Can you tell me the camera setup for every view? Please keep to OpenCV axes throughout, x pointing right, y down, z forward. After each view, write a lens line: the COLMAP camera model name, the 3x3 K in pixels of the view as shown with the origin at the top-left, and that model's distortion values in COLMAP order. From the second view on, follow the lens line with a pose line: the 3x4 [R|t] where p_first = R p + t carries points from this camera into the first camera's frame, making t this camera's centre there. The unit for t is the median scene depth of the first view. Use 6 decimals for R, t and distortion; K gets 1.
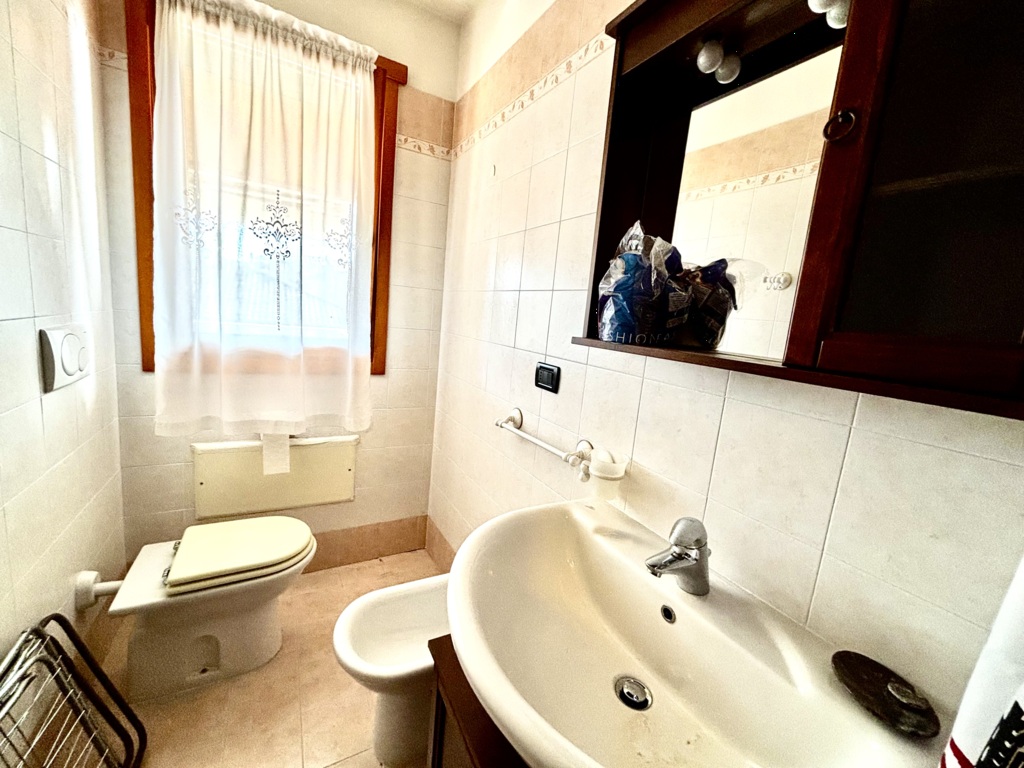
lens RADIAL K [[414.8, 0, 509.3], [0, 414.8, 380.3], [0, 0, 1]] dist [0.000573, 0.000182]
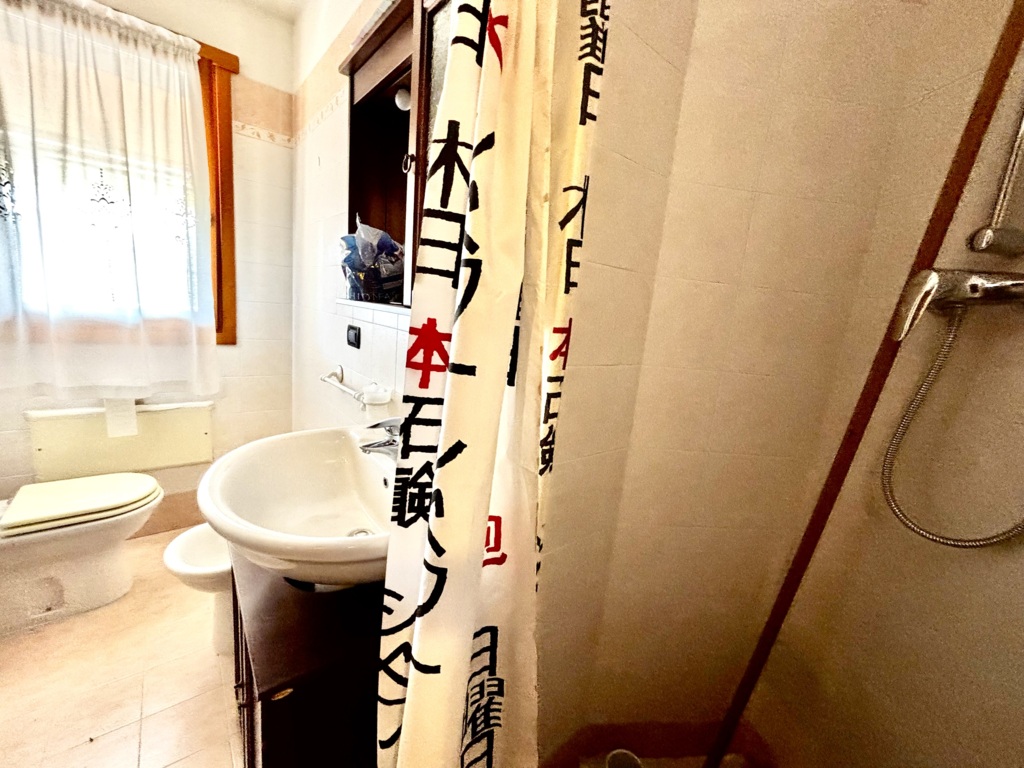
lens RADIAL K [[412.7, 0, 512.0], [0, 412.7, 384.0], [0, 0, 1]] dist [0.016627, -0.006817]
pose [[0.985480, -0.031838, 0.166779, 0.278515], [0.025386, 0.998850, 0.040677, 0.076570], [-0.167883, -0.035853, 0.985155, -0.246786]]
